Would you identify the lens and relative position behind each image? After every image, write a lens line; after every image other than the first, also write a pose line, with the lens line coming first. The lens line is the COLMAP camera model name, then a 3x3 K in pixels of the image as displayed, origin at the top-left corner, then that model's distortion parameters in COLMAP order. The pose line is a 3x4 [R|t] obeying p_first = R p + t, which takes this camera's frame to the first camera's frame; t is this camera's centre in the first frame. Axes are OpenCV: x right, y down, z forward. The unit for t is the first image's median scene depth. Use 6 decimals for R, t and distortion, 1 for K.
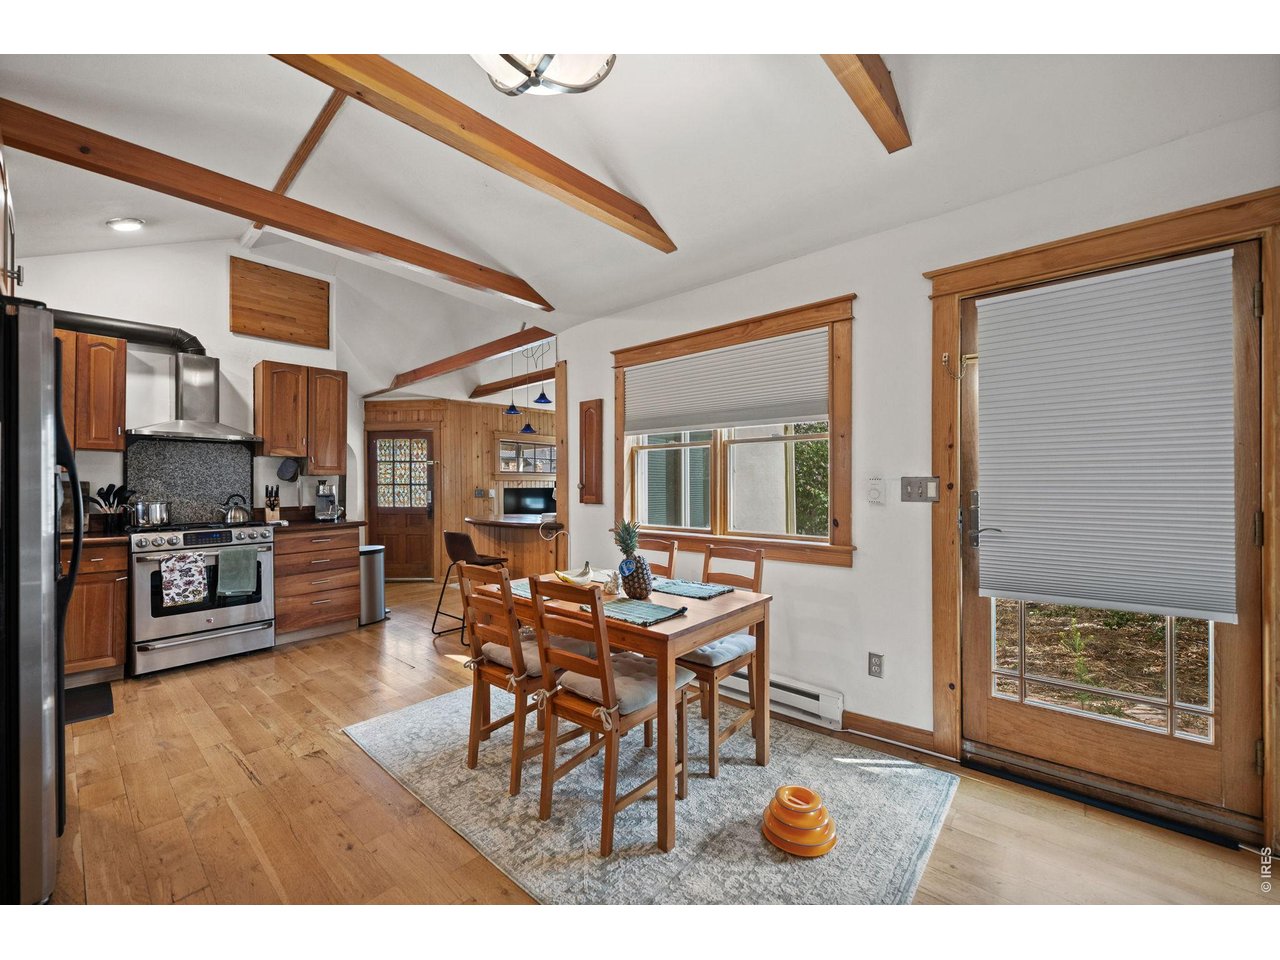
lens RADIAL K [[525.1, 0, 640.0], [0, 525.1, 480.0], [0, 0, 1]] dist [-0.000870, -0.000333]
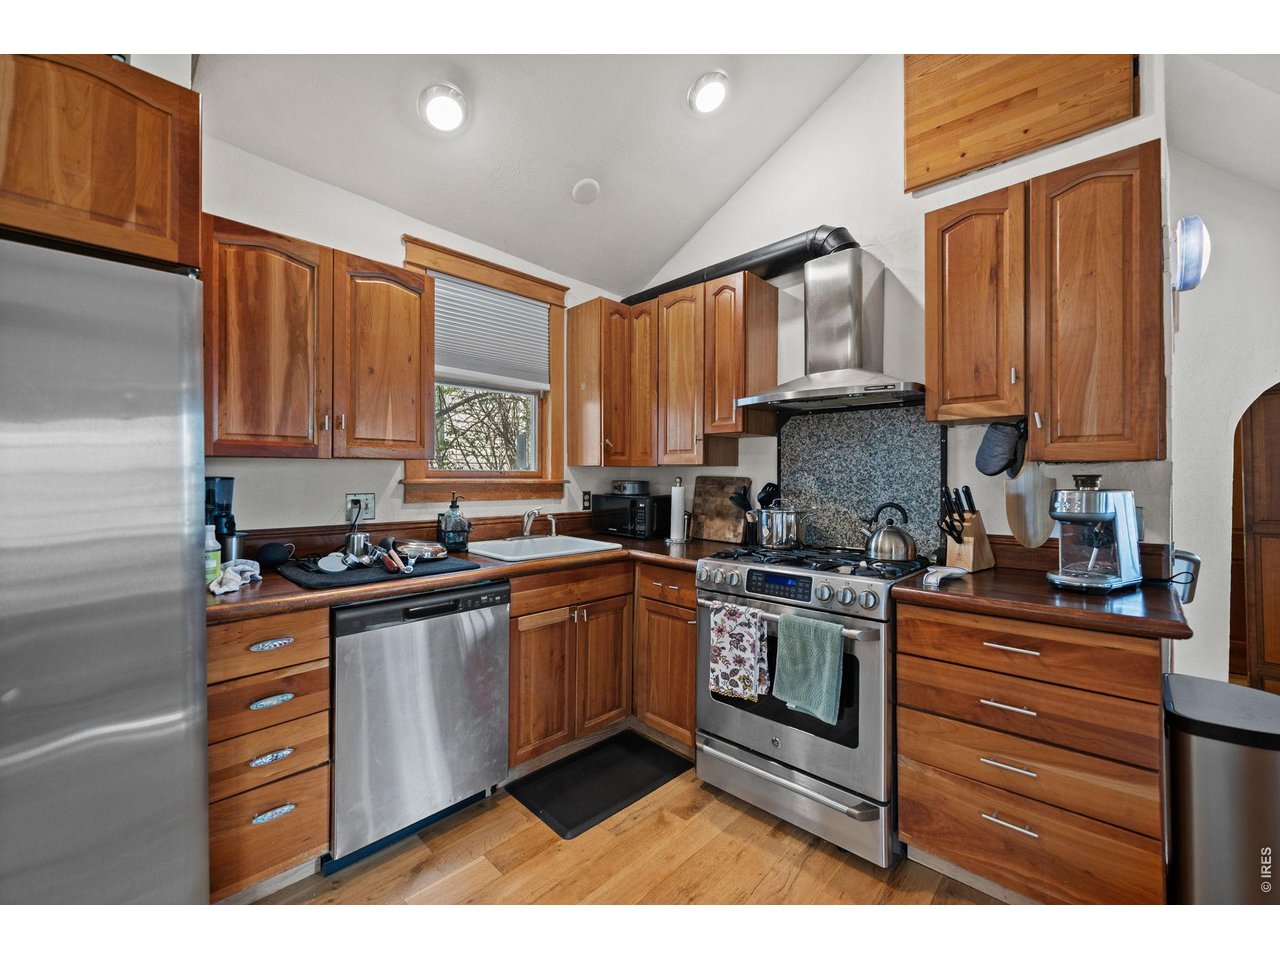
lens RADIAL K [[525.1, 0, 640.0], [0, 525.1, 480.0], [0, 0, 1]] dist [-0.000870, -0.000333]
pose [[-0.012425, 0.006726, -0.999900, -0.292720], [0.003177, 0.999973, 0.006687, 0.001011], [0.999918, -0.003093, -0.012446, 0.866733]]
